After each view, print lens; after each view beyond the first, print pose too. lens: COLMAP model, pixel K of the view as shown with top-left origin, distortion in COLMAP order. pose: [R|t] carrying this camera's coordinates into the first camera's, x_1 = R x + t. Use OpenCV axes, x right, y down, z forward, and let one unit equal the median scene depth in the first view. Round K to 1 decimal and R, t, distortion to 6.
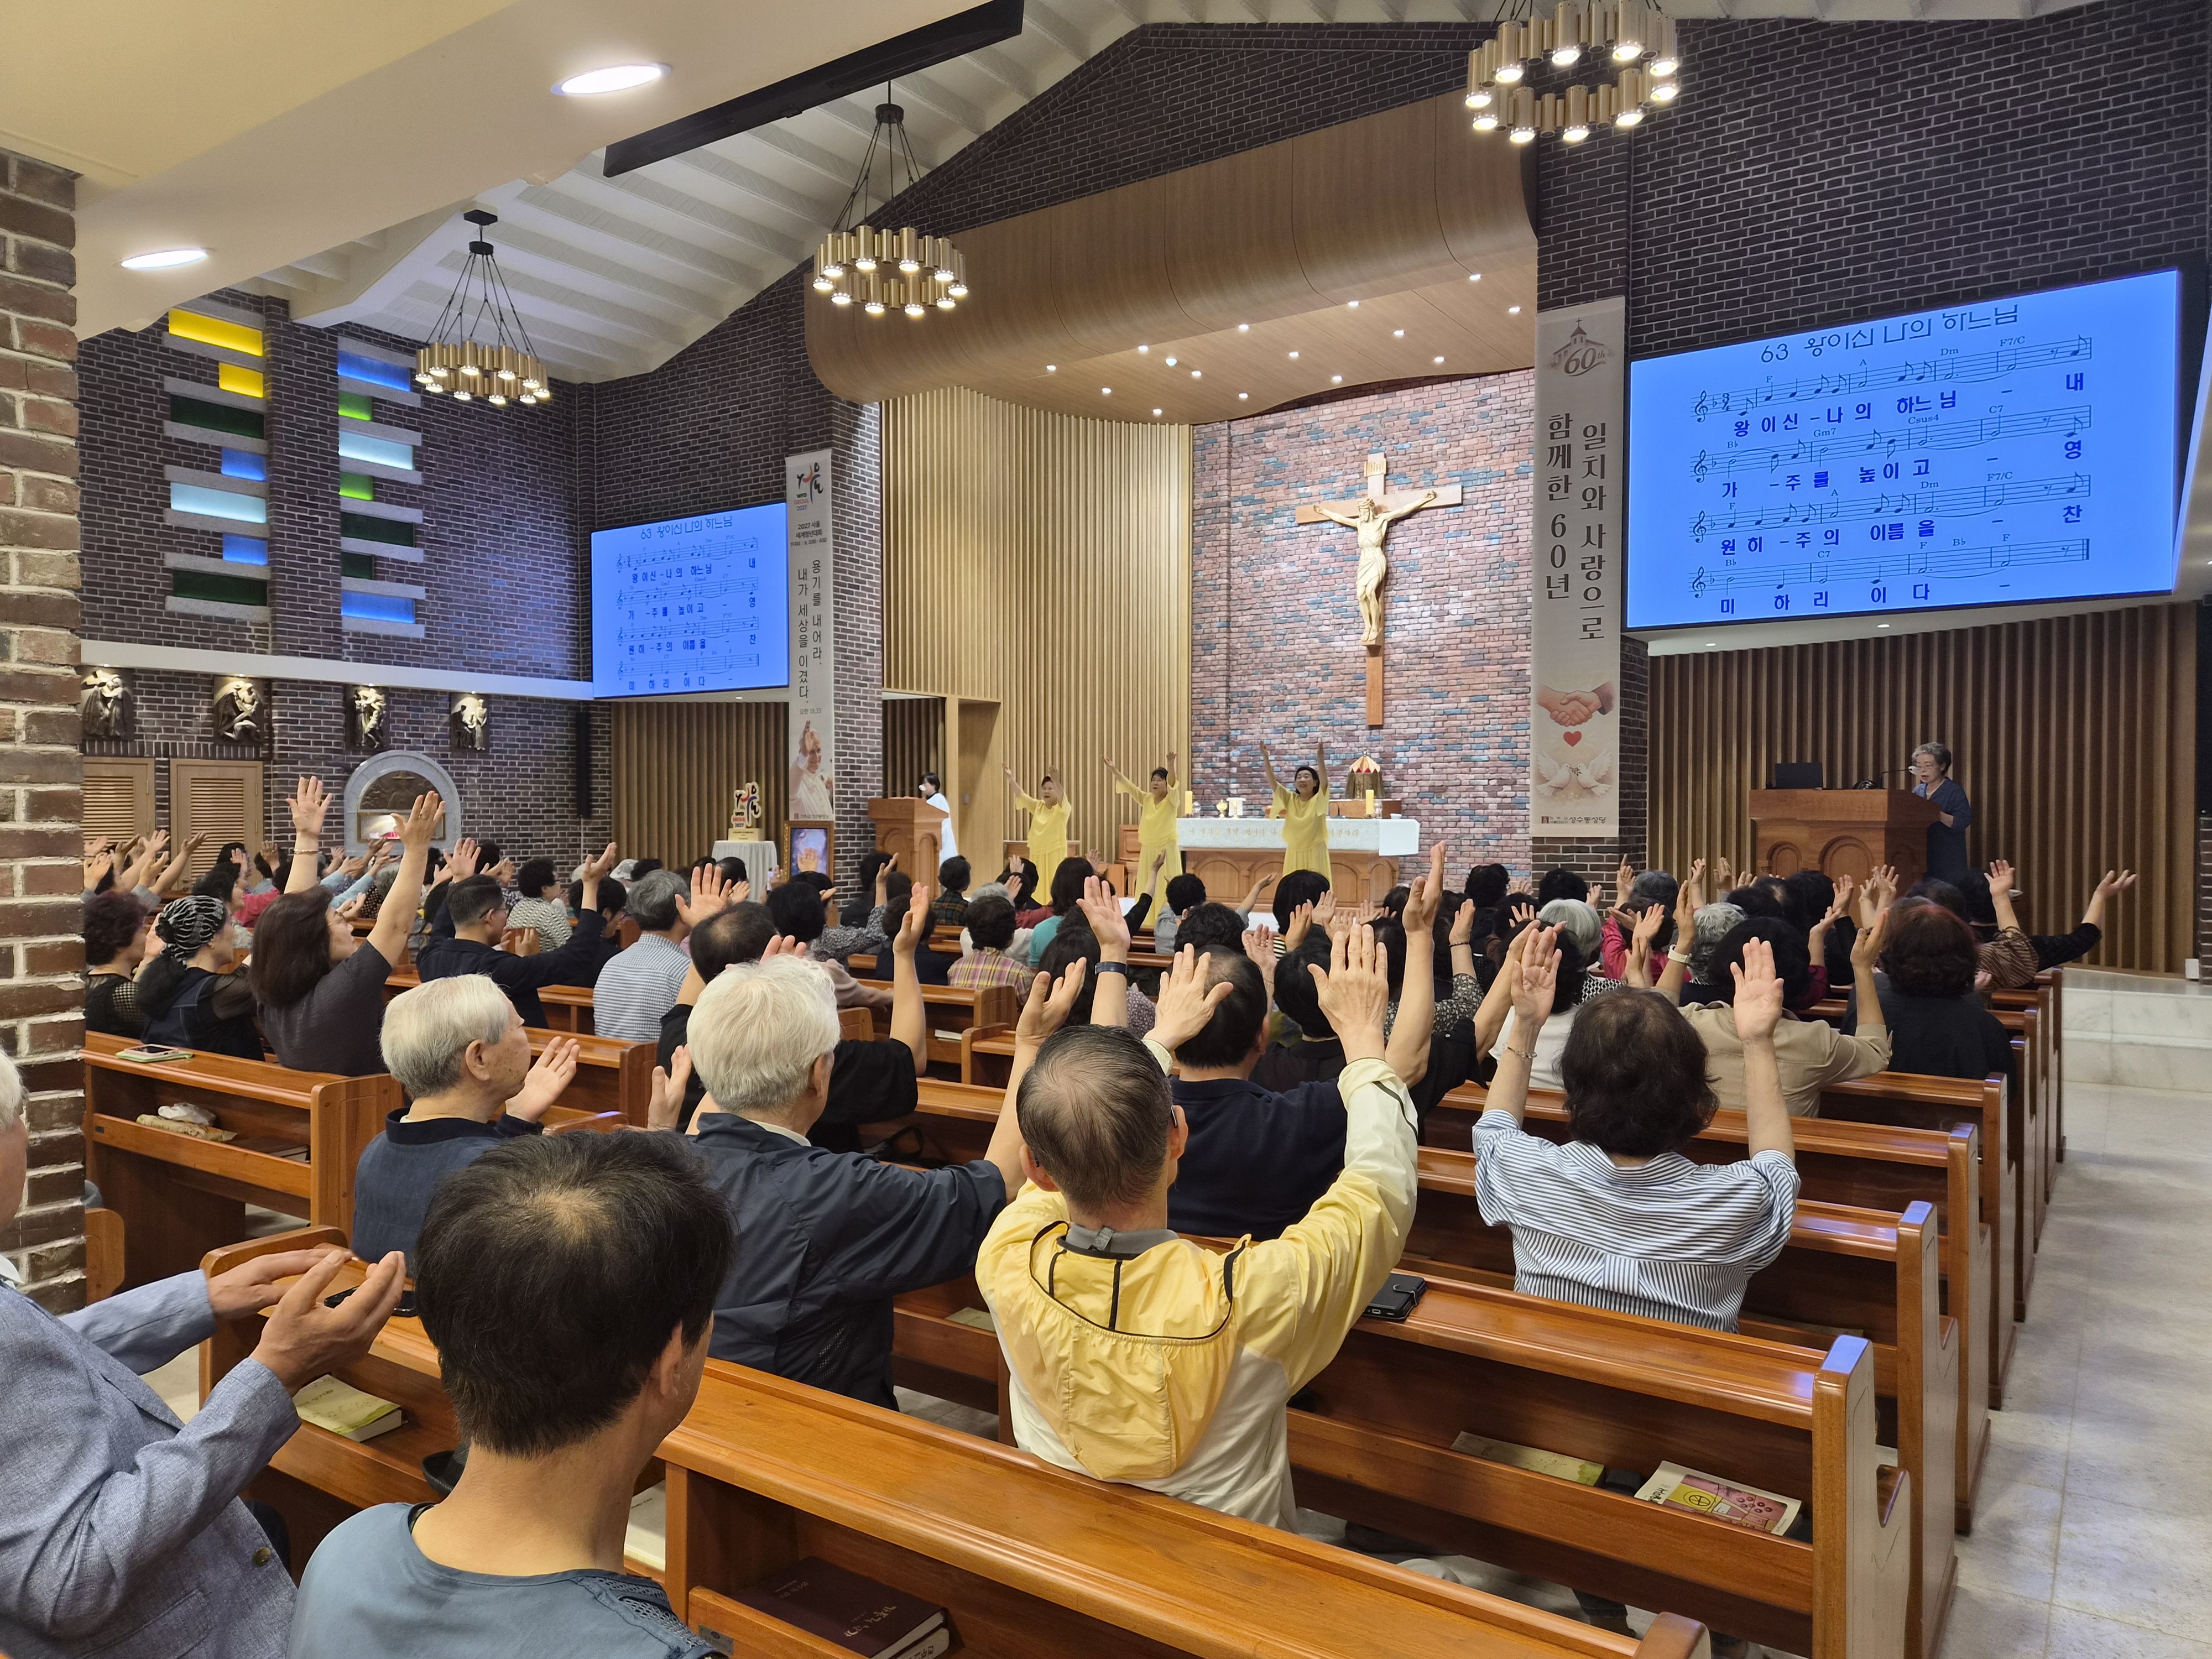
lens RADIAL K [[1519.2, 0, 1094.6], [0, 1519.2, 841.7], [0, 0, 1]] dist [0.074229, 0.000627]
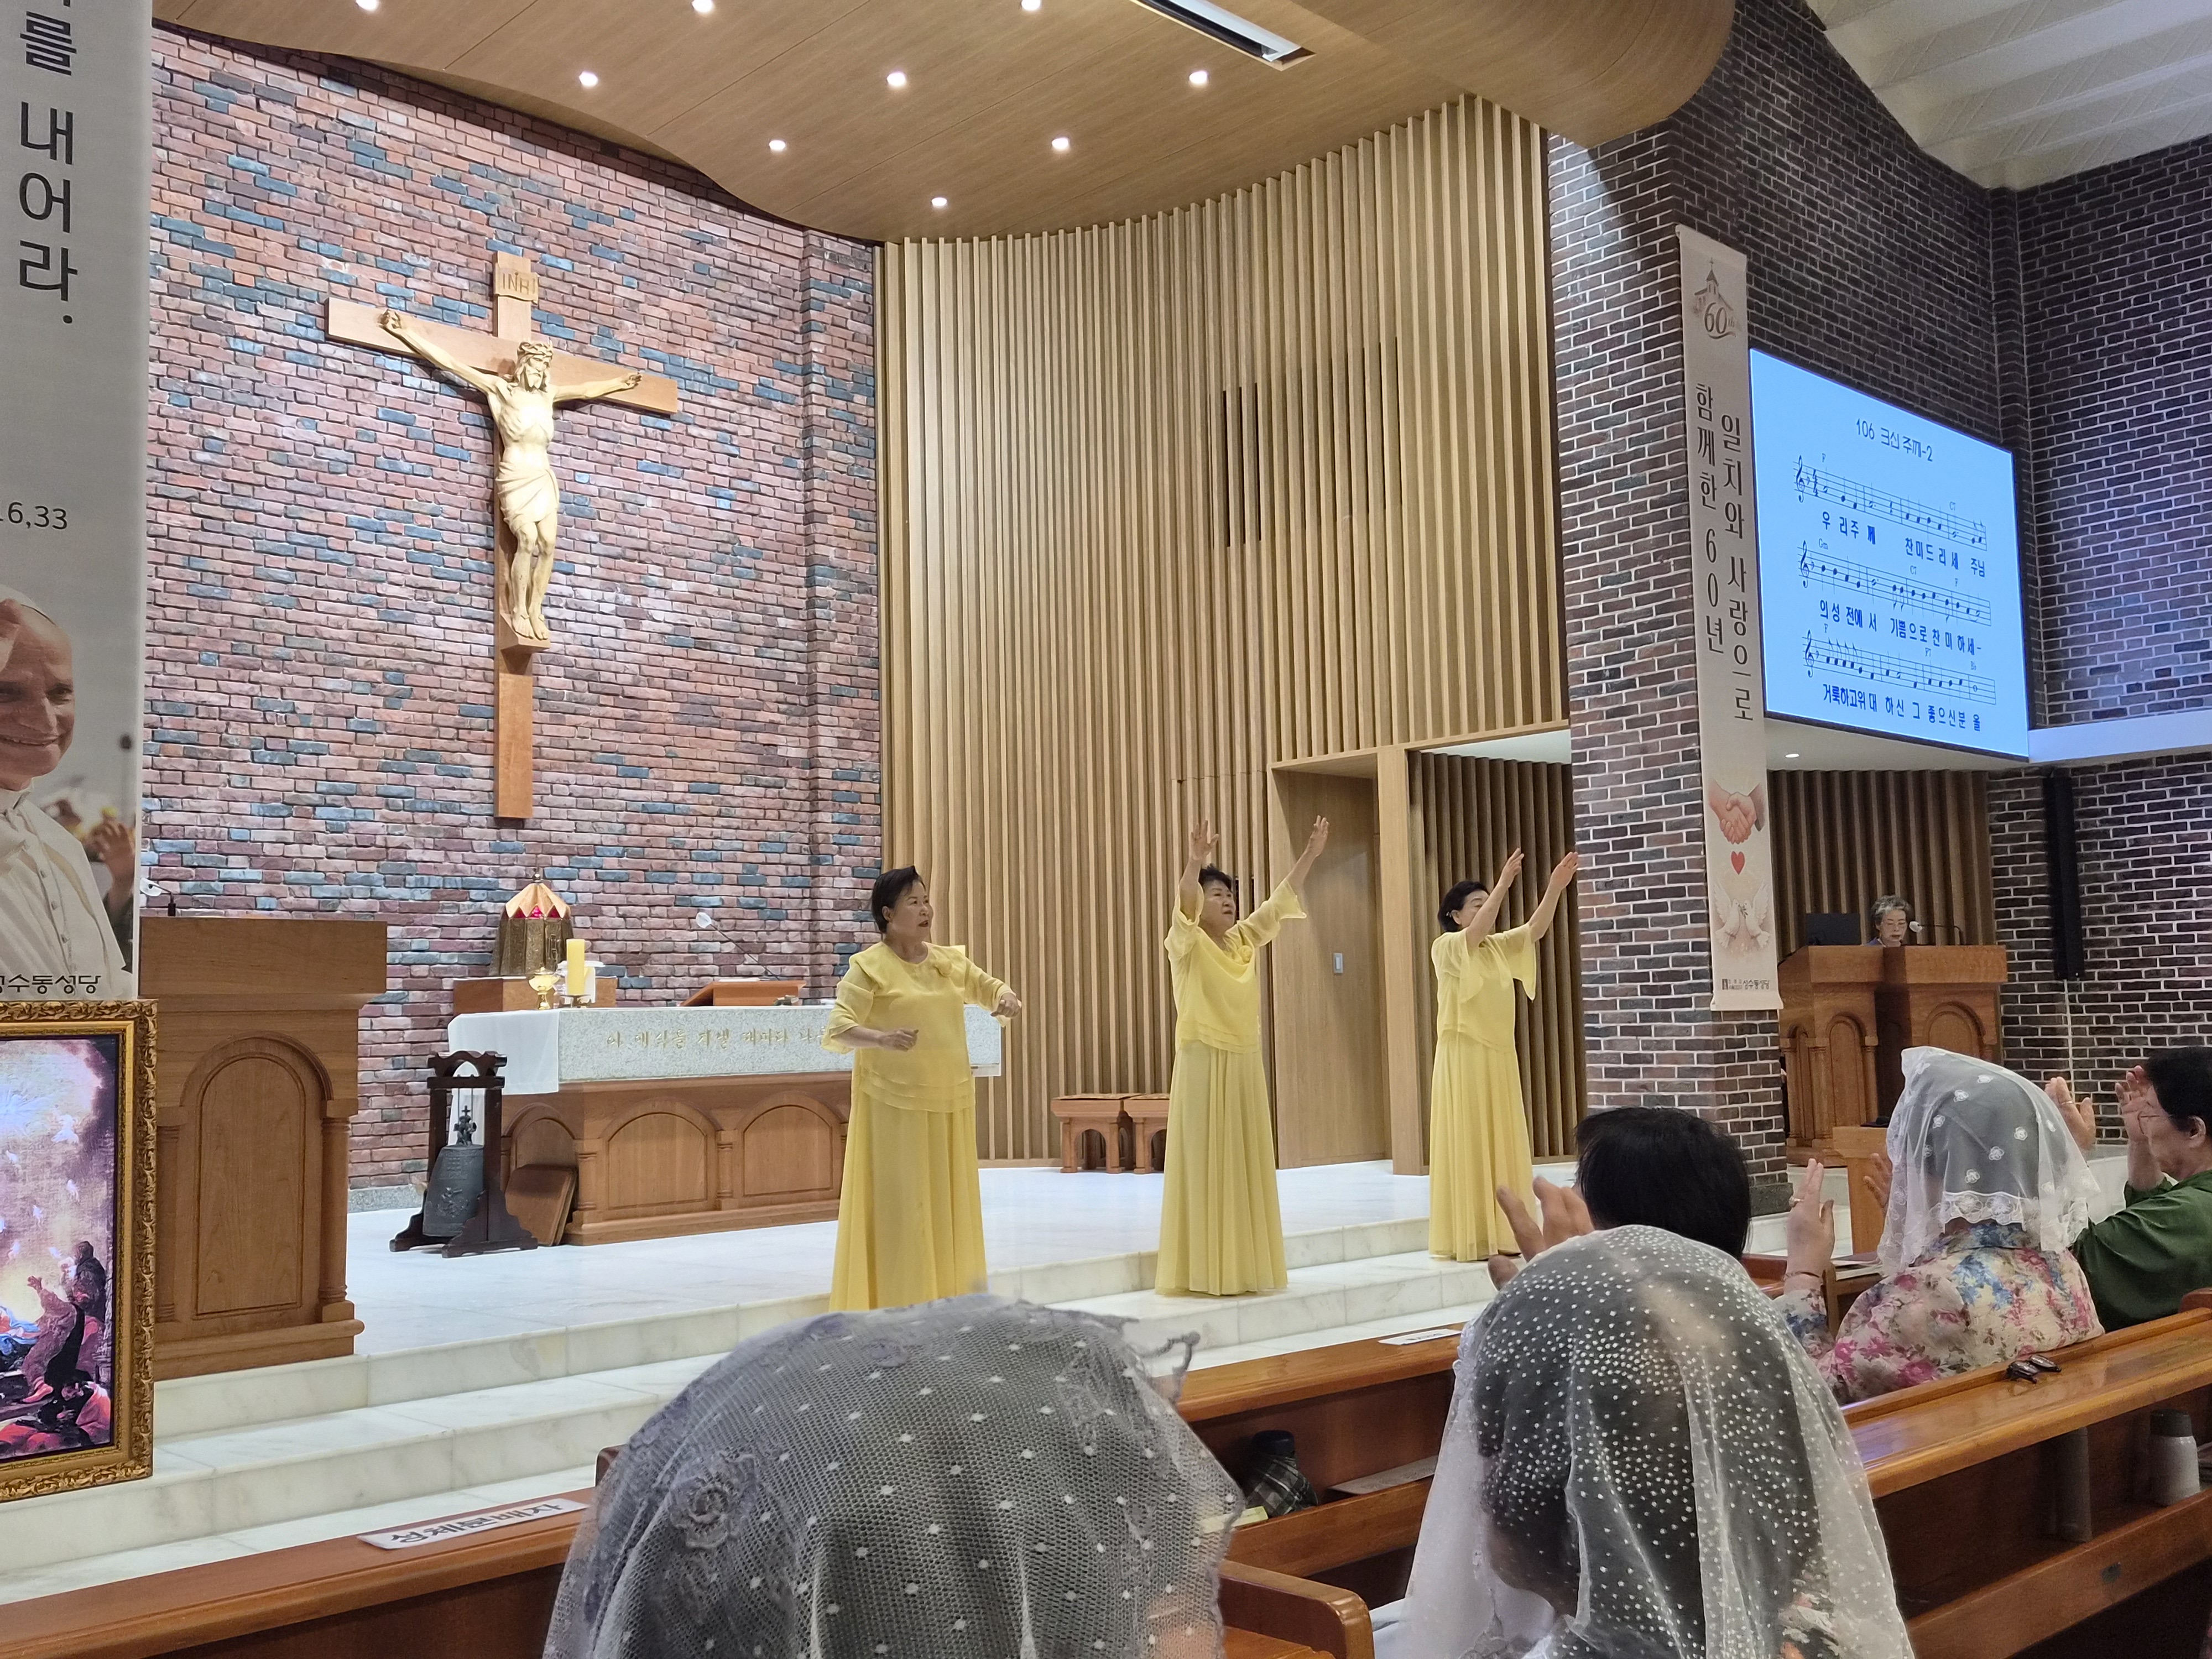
lens RADIAL K [[2075.8, 0, 1122.9], [0, 2075.8, 848.5], [0, 0, 1]] dist [0.064980, 0.000000]
pose [[0.192752, 0.081493, 0.977858, -0.431339], [0.043186, 0.994875, -0.091424, -0.001155], [-0.980297, 0.059852, 0.188245, 0.745774]]
